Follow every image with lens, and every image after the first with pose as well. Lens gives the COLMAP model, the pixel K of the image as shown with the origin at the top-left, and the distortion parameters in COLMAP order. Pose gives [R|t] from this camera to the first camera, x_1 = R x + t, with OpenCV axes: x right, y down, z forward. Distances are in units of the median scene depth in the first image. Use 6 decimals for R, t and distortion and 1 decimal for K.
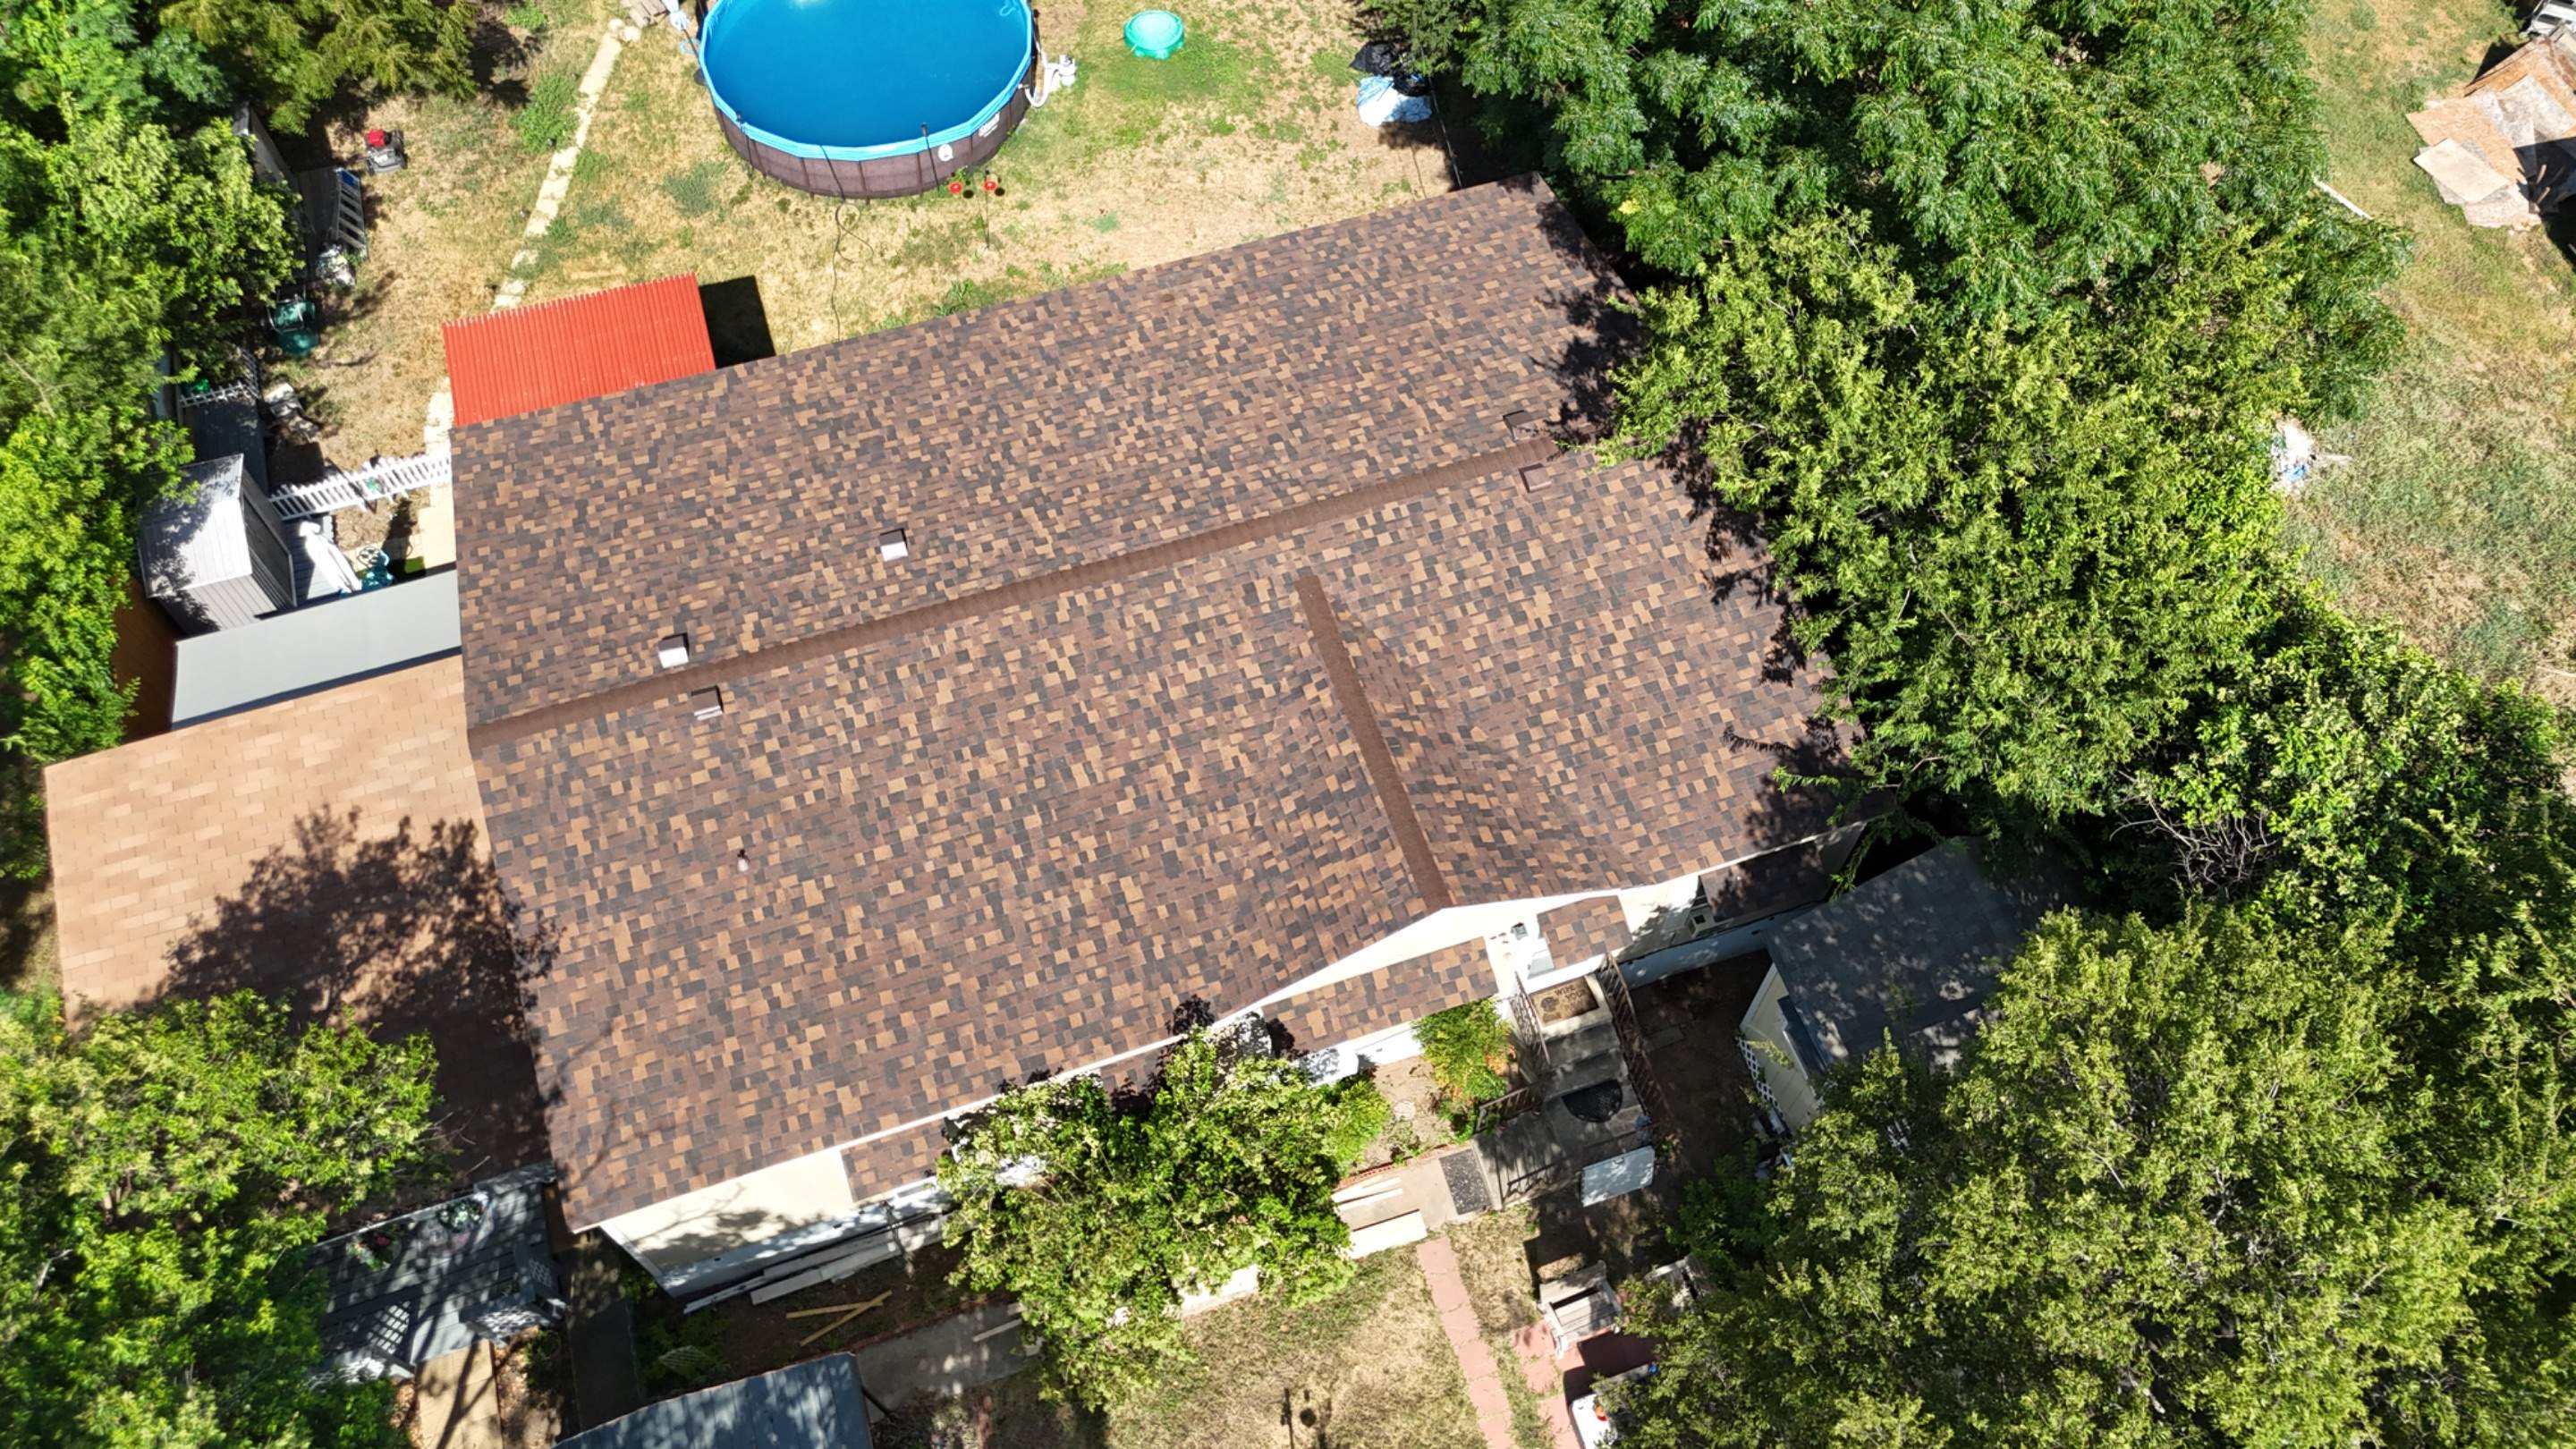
lens RADIAL K [[1885.4, 0, 1293.0], [0, 1885.4, 720.0], [0, 0, 1]] dist [0.180683, -0.471675]
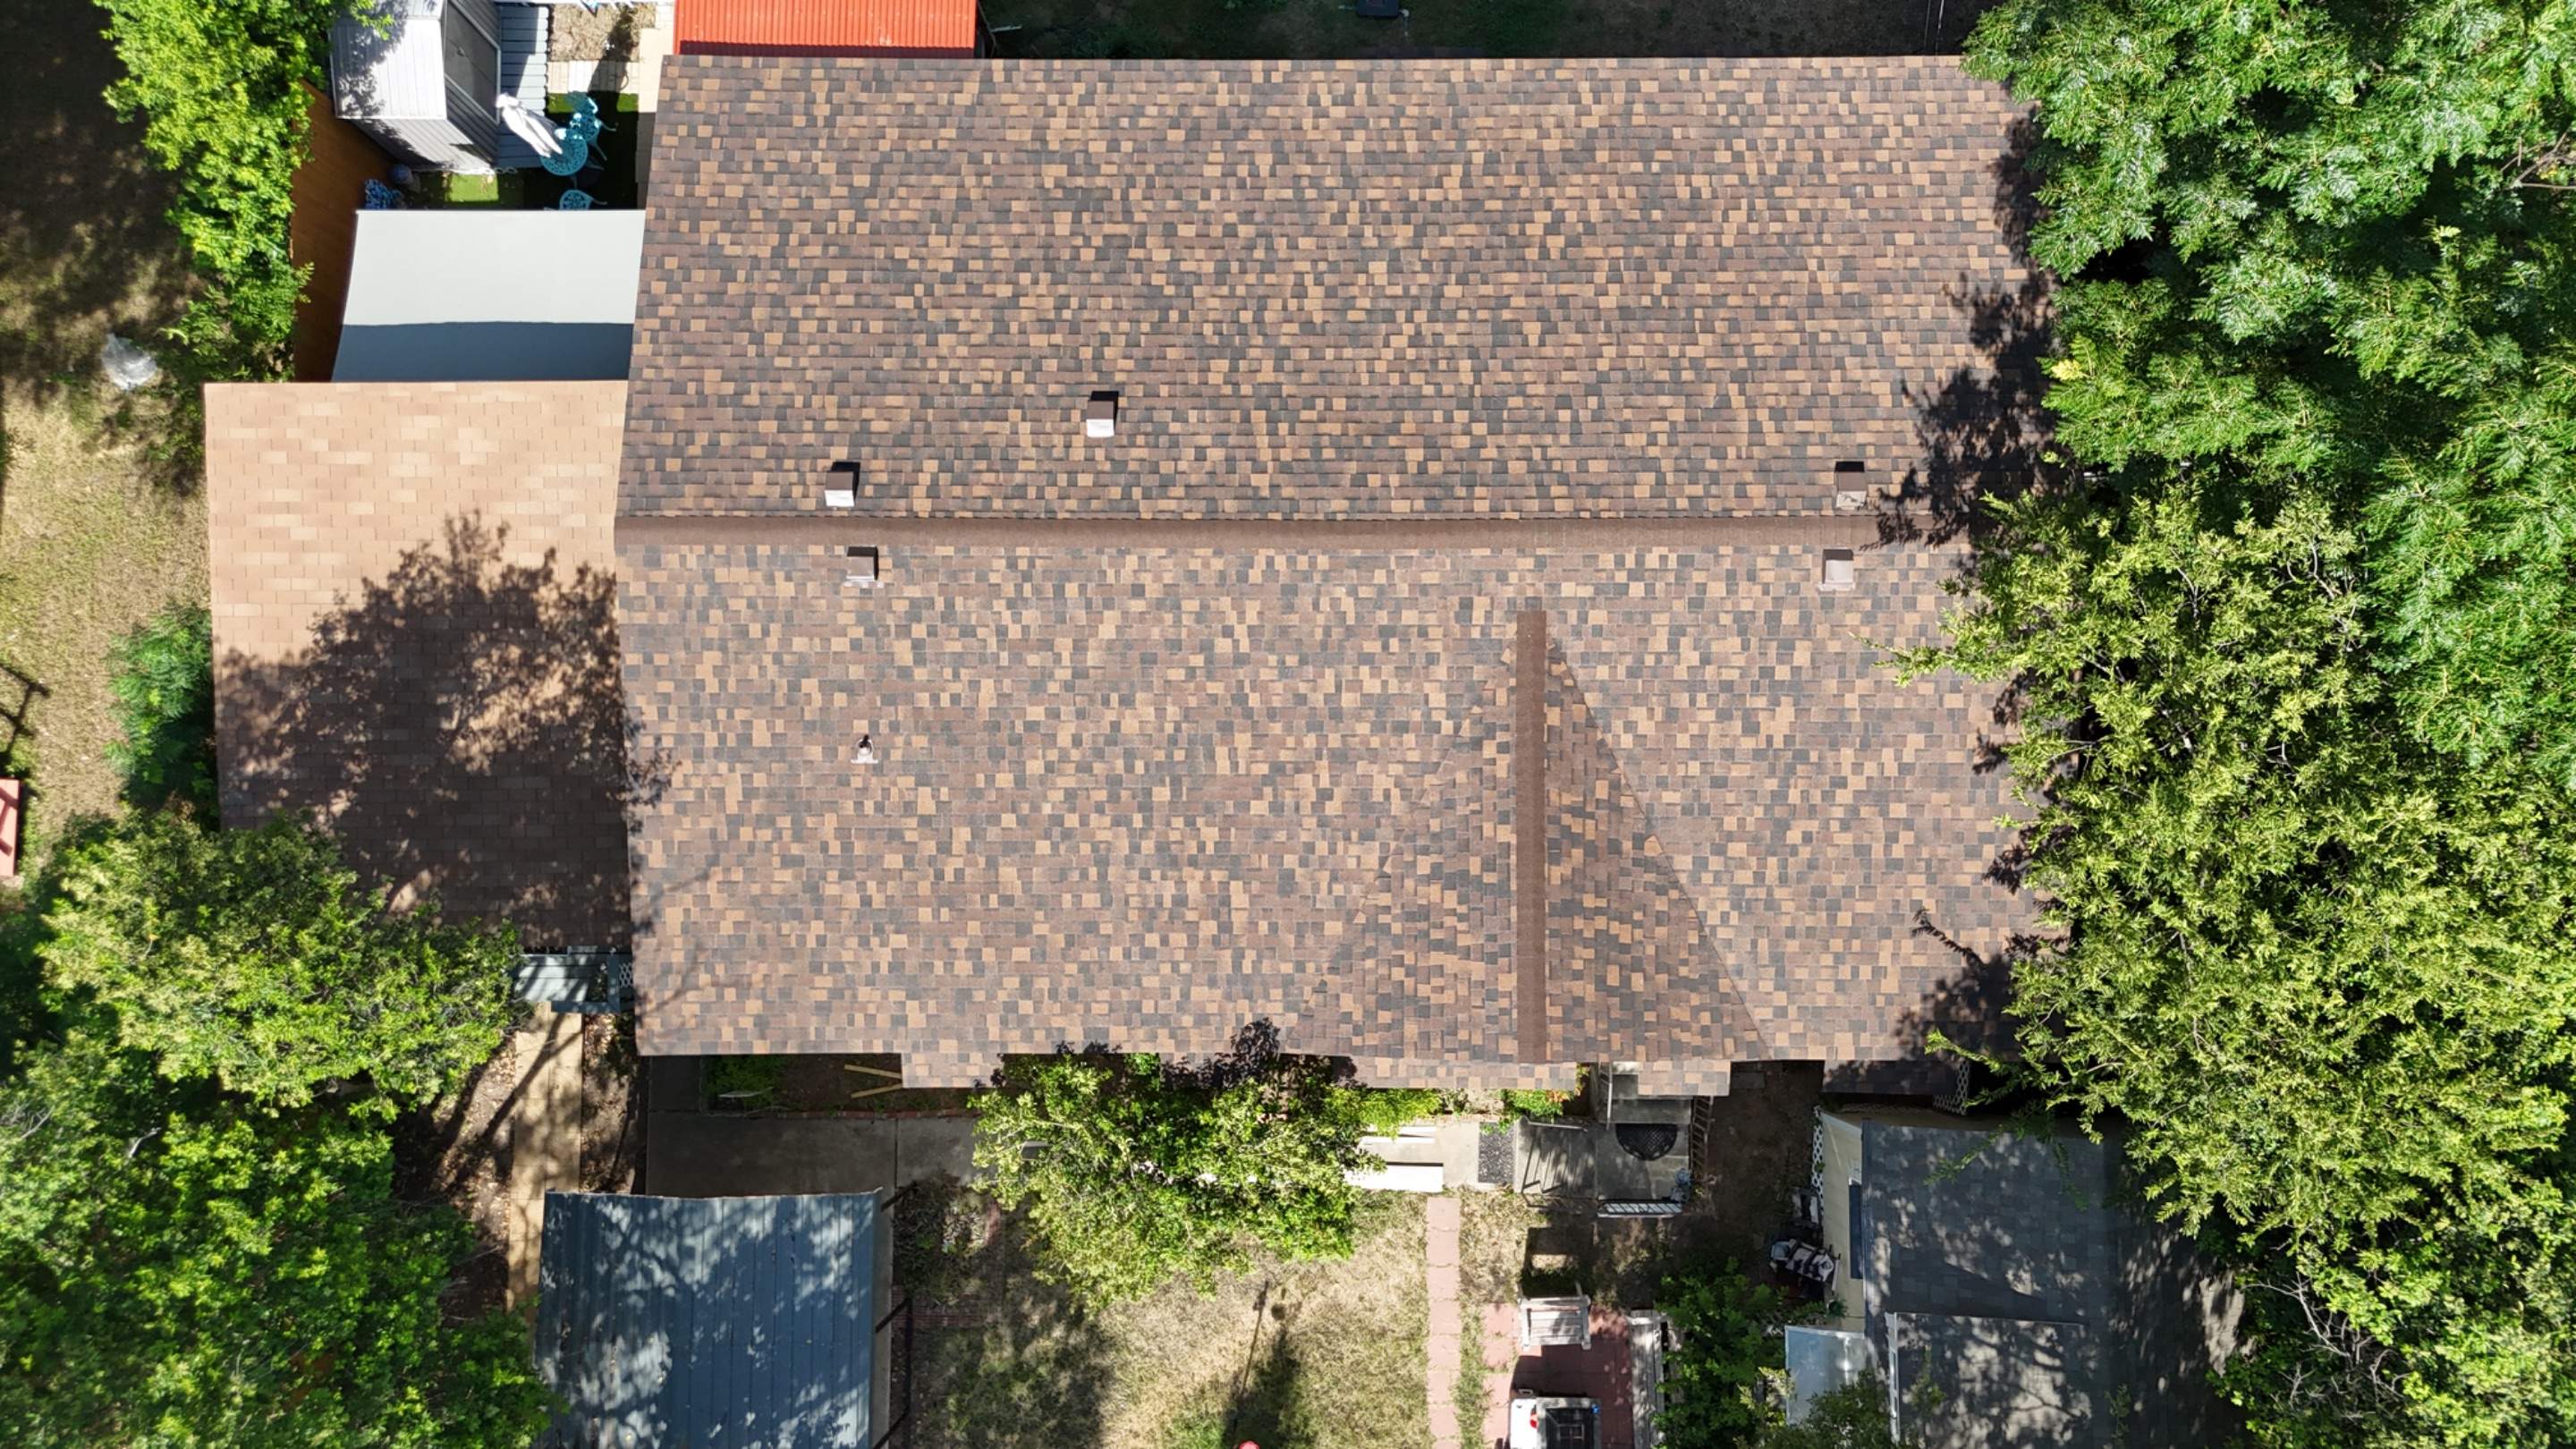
lens RADIAL K [[1885.4, 0, 1293.0], [0, 1885.4, 720.0], [0, 0, 1]] dist [0.180683, -0.471675]
pose [[0.946102, 0.321178, -0.041651, -0.046147], [-0.269301, 0.851605, 0.449718, -0.403857], [0.179910, -0.414263, 0.892199, 0.179911]]
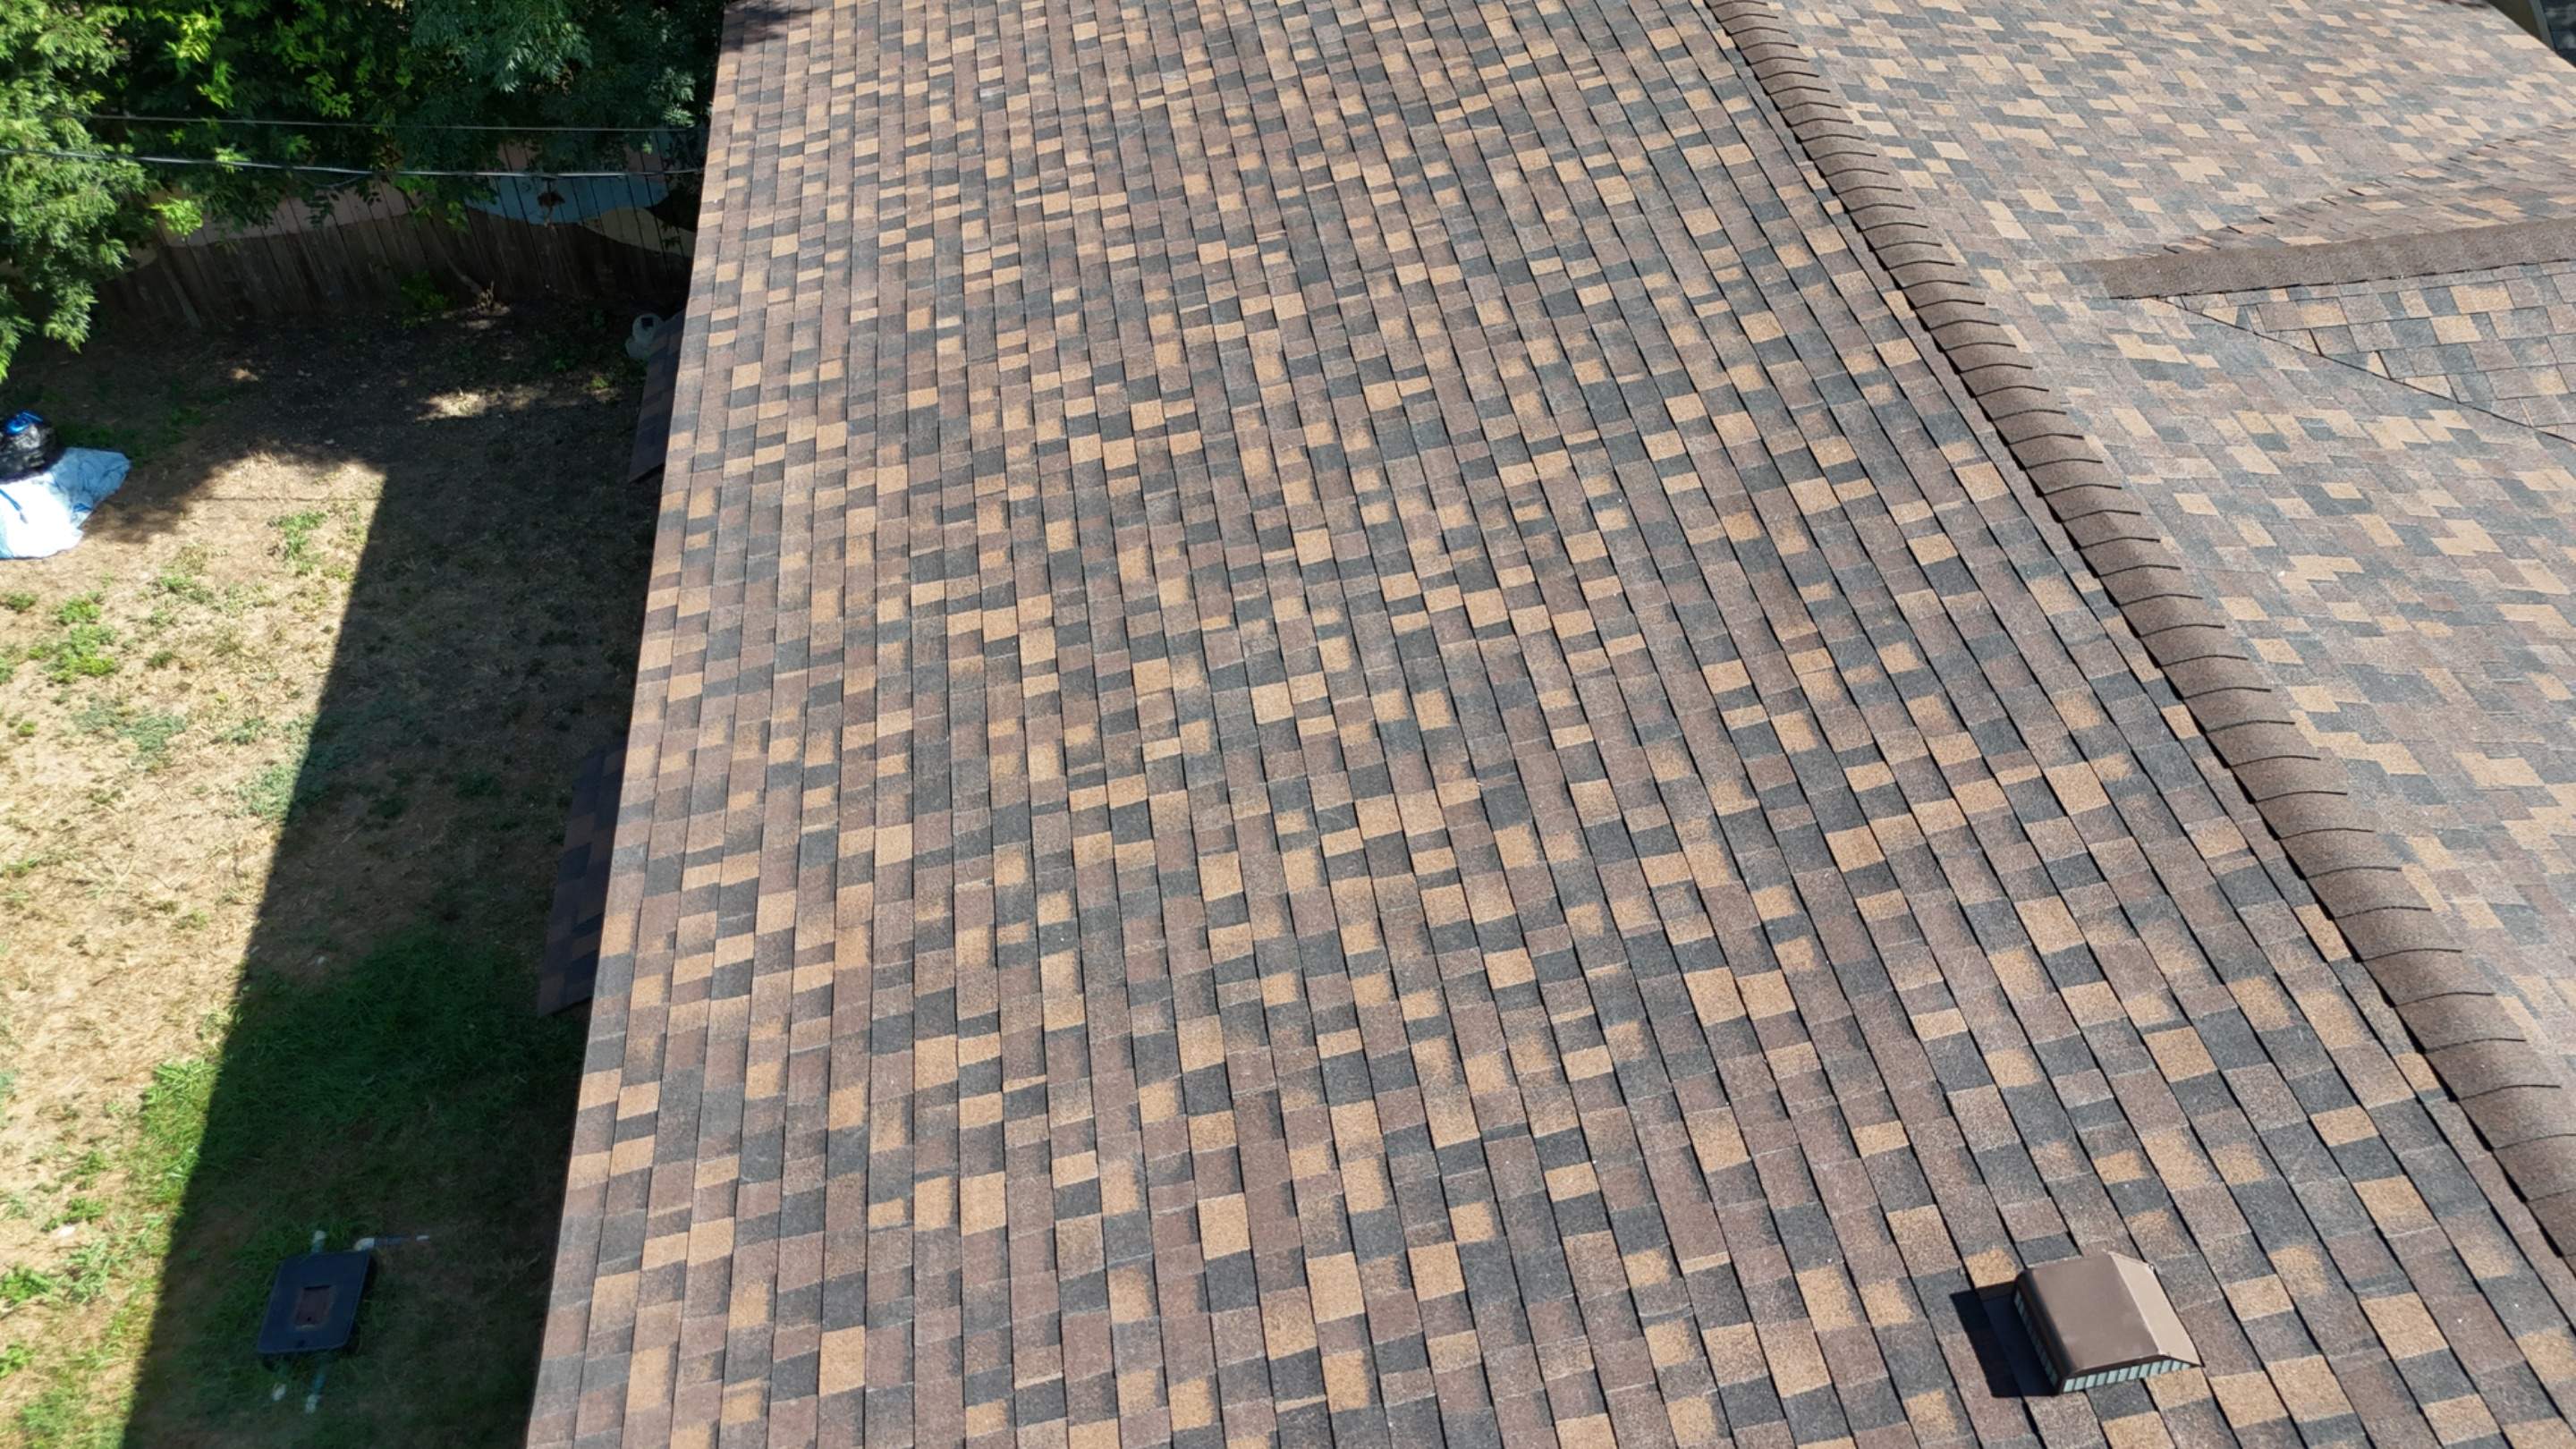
lens RADIAL K [[1892.9, 0, 1291.7], [0, 1892.9, 720.8], [0, 0, 1]] dist [0.079772, -0.076358]
pose [[0.177559, -0.698309, 0.693424, -0.339053], [0.843784, 0.470652, 0.257907, -0.263310], [-0.506460, 0.539306, 0.672790, 0.893383]]
